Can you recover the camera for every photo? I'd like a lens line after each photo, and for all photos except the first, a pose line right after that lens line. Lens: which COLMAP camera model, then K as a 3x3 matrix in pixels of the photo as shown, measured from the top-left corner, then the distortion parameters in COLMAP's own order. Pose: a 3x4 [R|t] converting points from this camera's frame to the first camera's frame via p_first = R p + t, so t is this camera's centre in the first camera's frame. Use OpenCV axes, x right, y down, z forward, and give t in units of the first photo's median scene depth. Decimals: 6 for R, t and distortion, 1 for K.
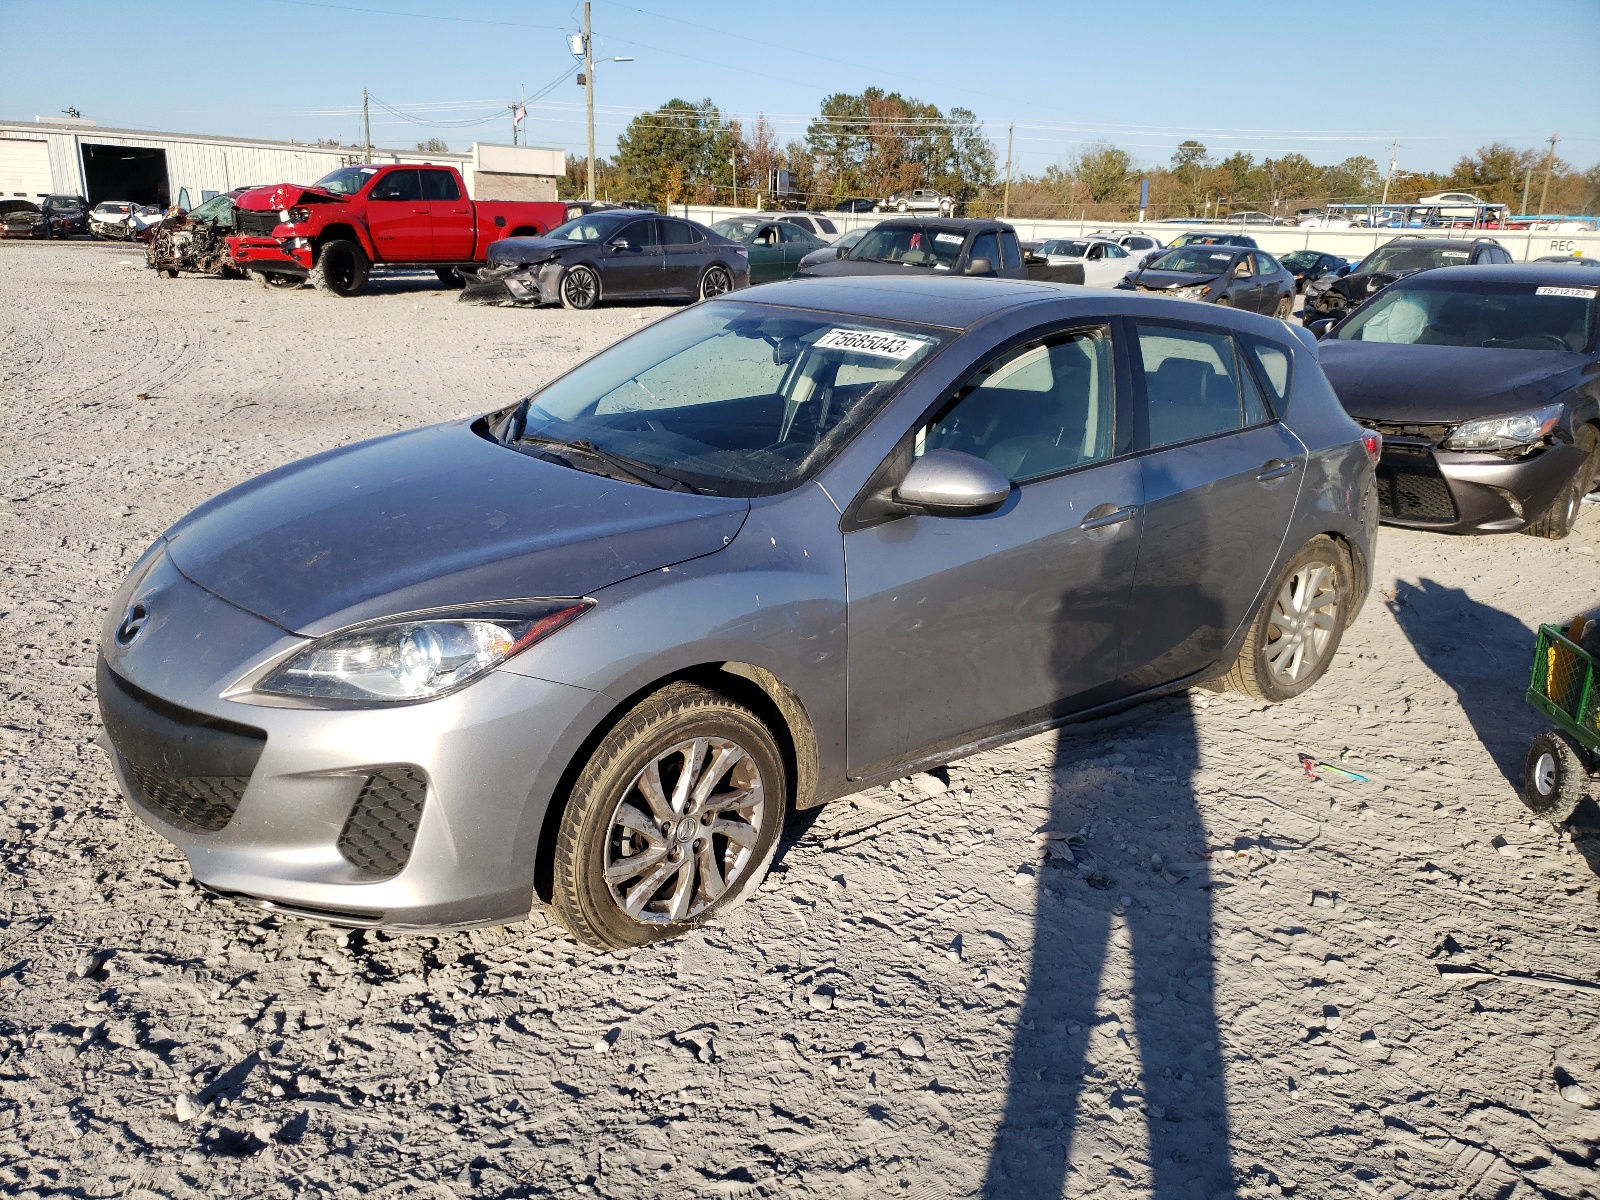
lens RADIAL K [[1246.8, 0, 798.8], [0, 1246.8, 601.5], [0, 0, 1]] dist [-0.014581, 0.044547]
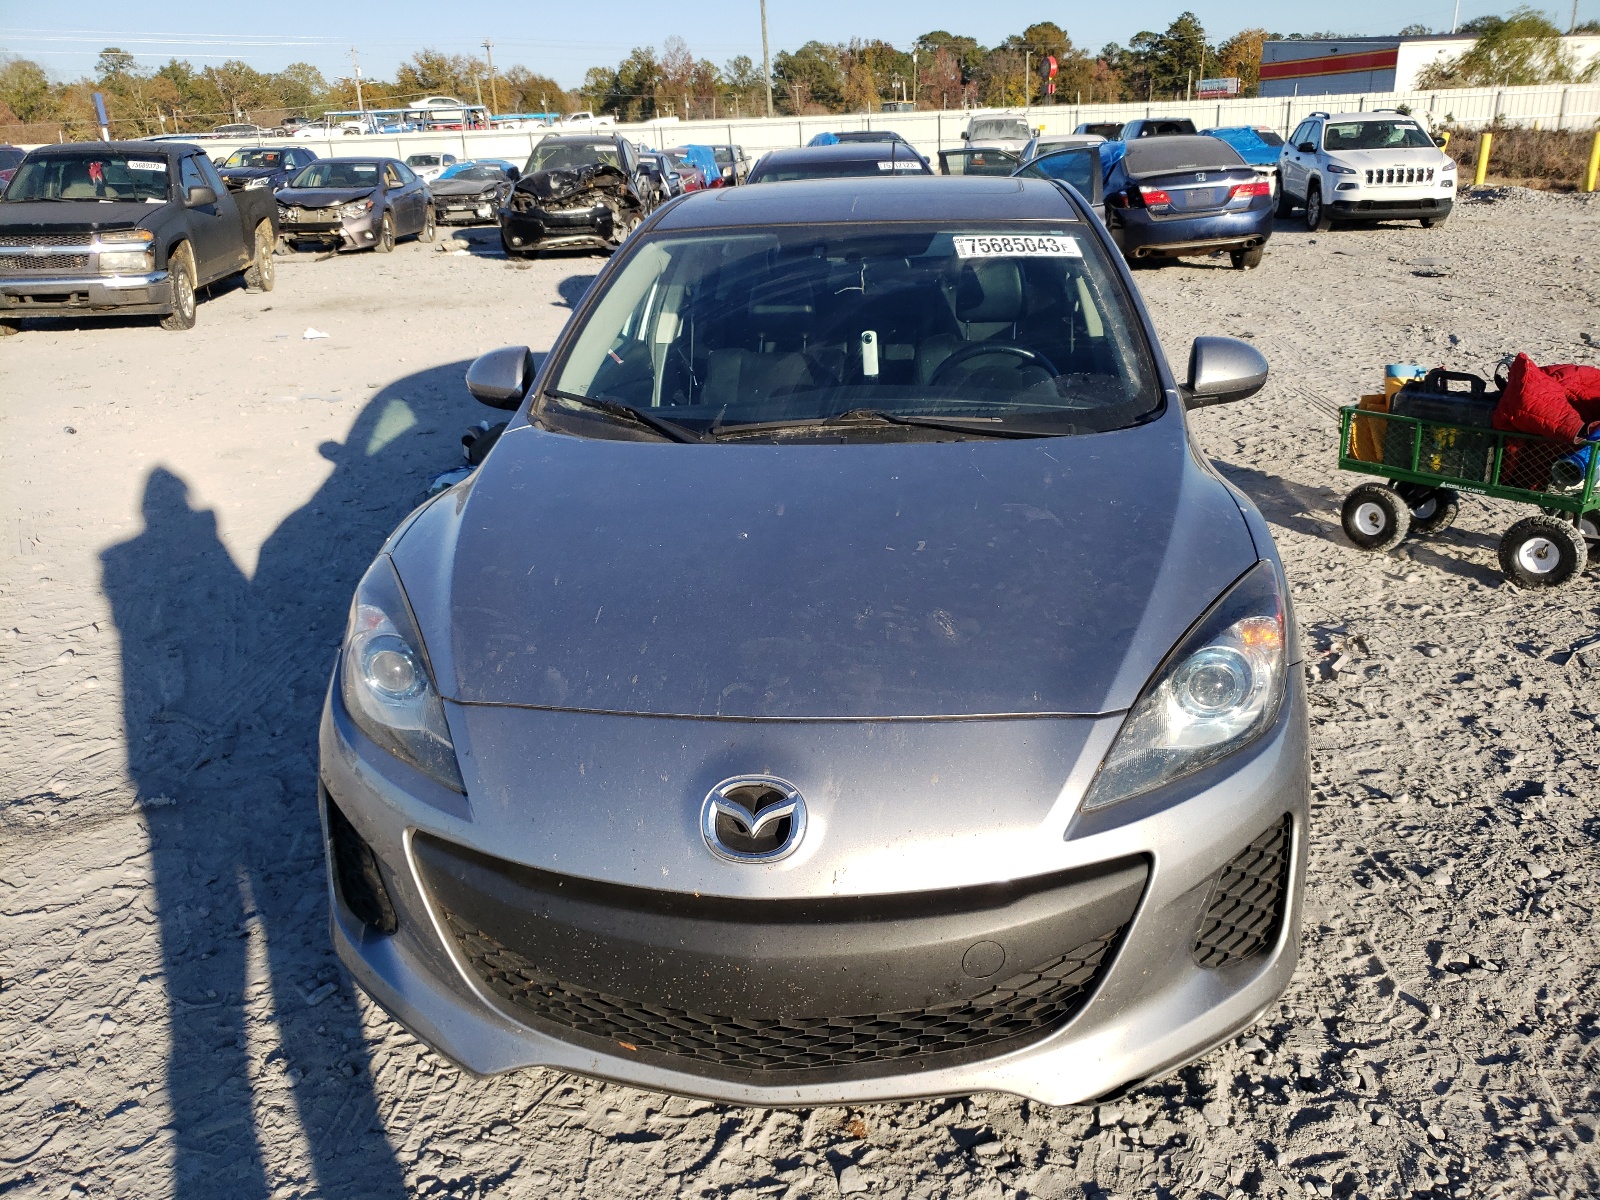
lens RADIAL K [[1246.8, 0, 800.2], [0, 1246.8, 598.3], [0, 0, 1]] dist [-0.014581, 0.044547]
pose [[0.719613, -0.292605, 0.629714, -0.167558], [0.253389, 0.954997, 0.154189, -0.033460], [-0.646491, 0.048606, 0.761371, 0.098875]]
